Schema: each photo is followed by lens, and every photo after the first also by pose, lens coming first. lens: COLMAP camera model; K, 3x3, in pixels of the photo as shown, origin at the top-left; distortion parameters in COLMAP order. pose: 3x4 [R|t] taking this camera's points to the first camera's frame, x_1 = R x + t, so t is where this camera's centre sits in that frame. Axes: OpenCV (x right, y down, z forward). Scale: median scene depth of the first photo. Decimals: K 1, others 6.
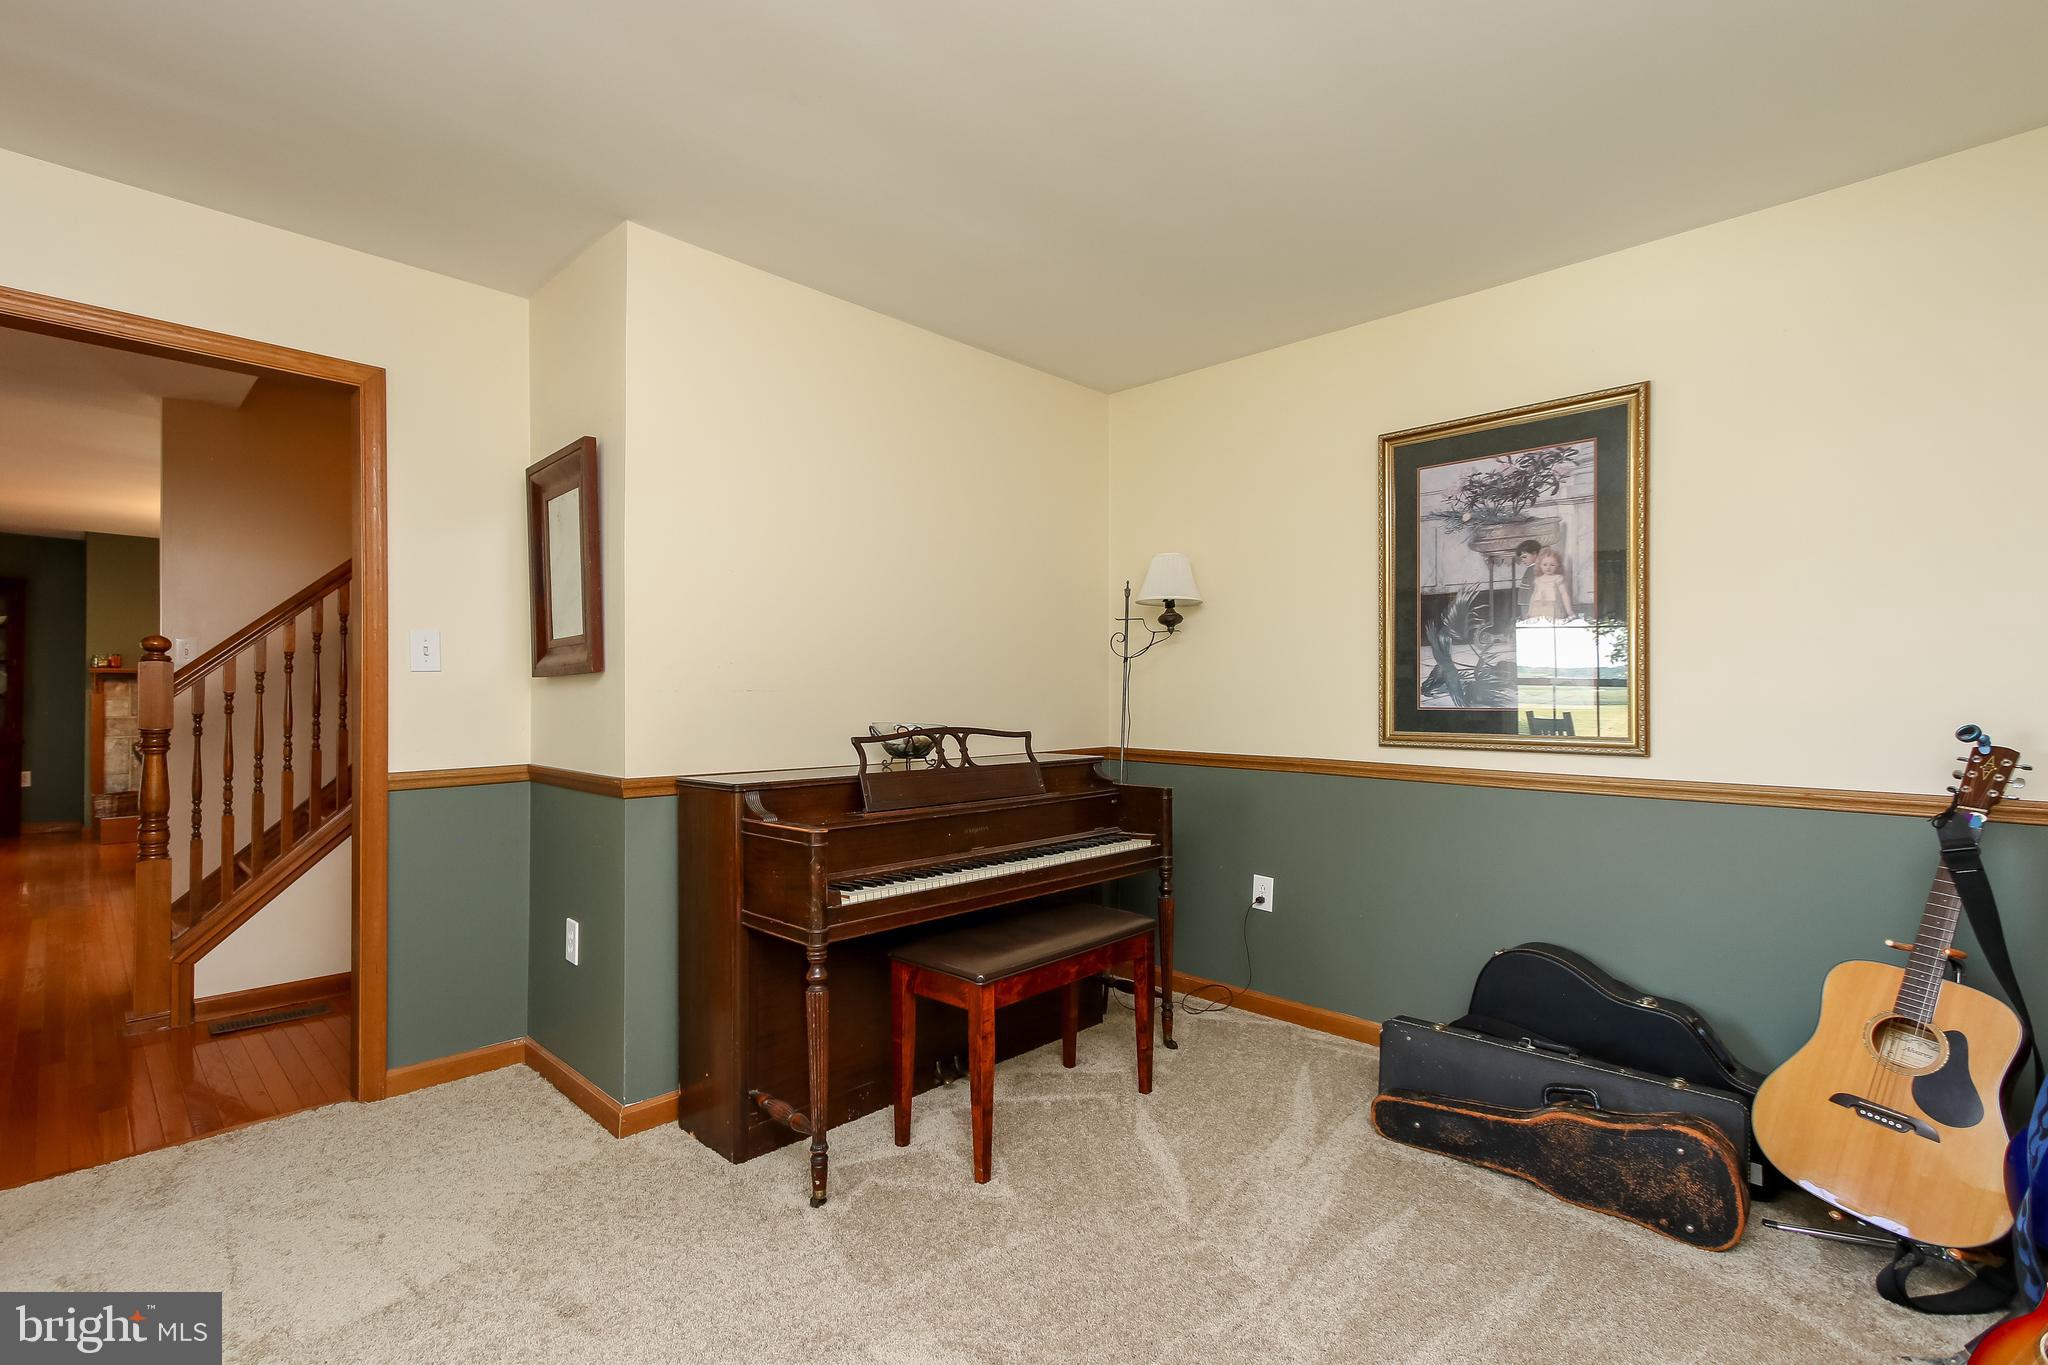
lens RADIAL K [[945.1, 0, 1018.5], [0, 945.1, 685.2], [0, 0, 1]] dist [0.001429, 0.000192]
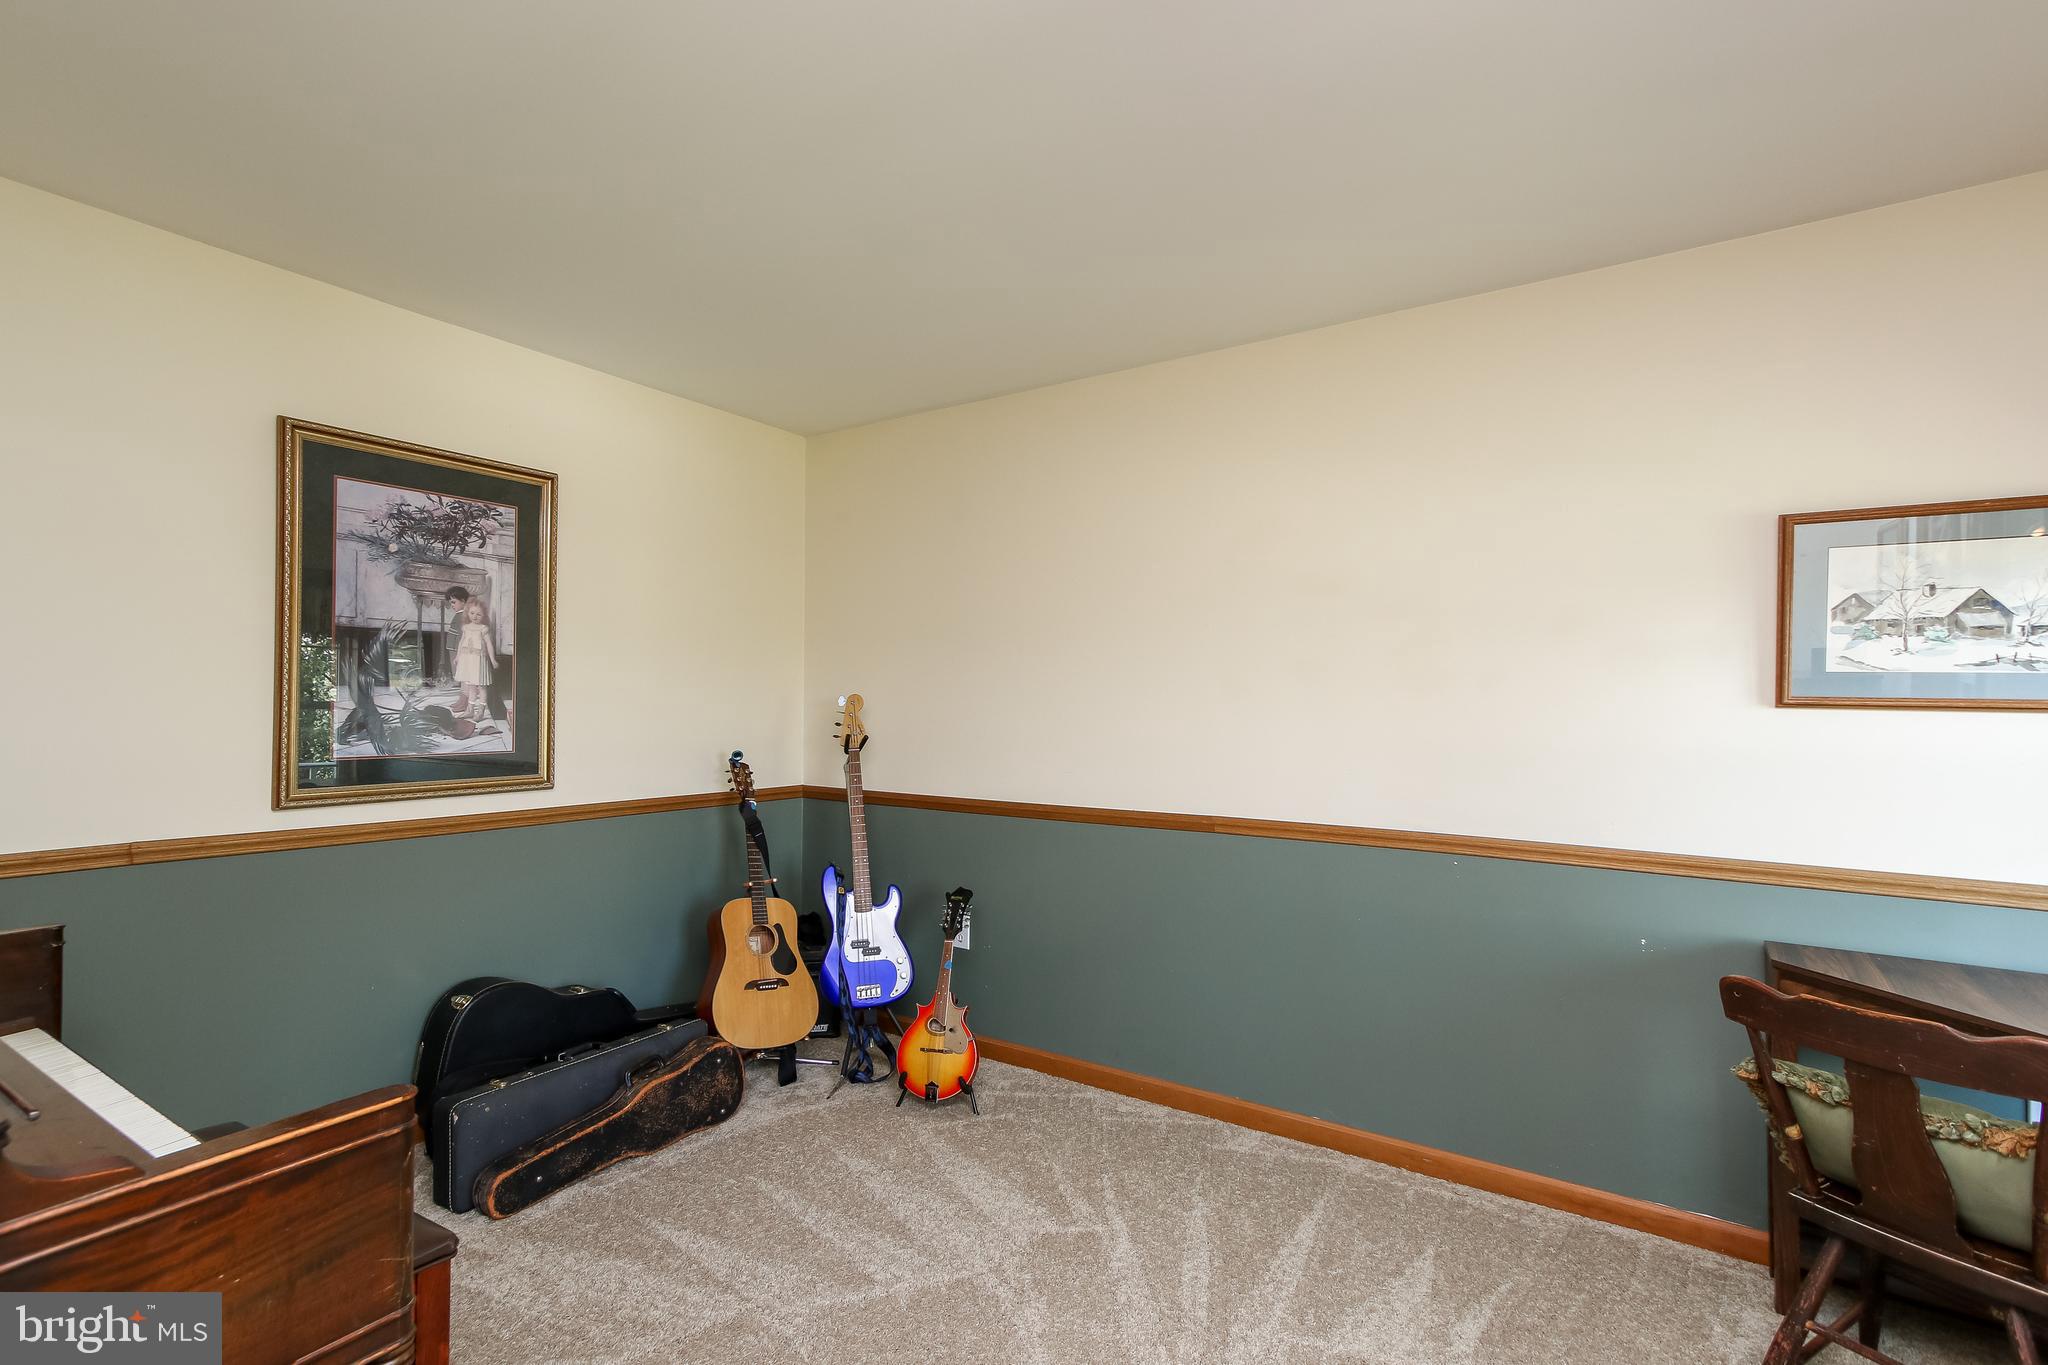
lens RADIAL K [[945.1, 0, 1018.5], [0, 945.1, 685.2], [0, 0, 1]] dist [0.001429, 0.000192]
pose [[-0.198380, 0.015855, 0.979997, -0.563407], [-0.015623, 0.999691, -0.019336, -0.037172], [-0.980001, -0.019146, -0.198071, 0.604018]]
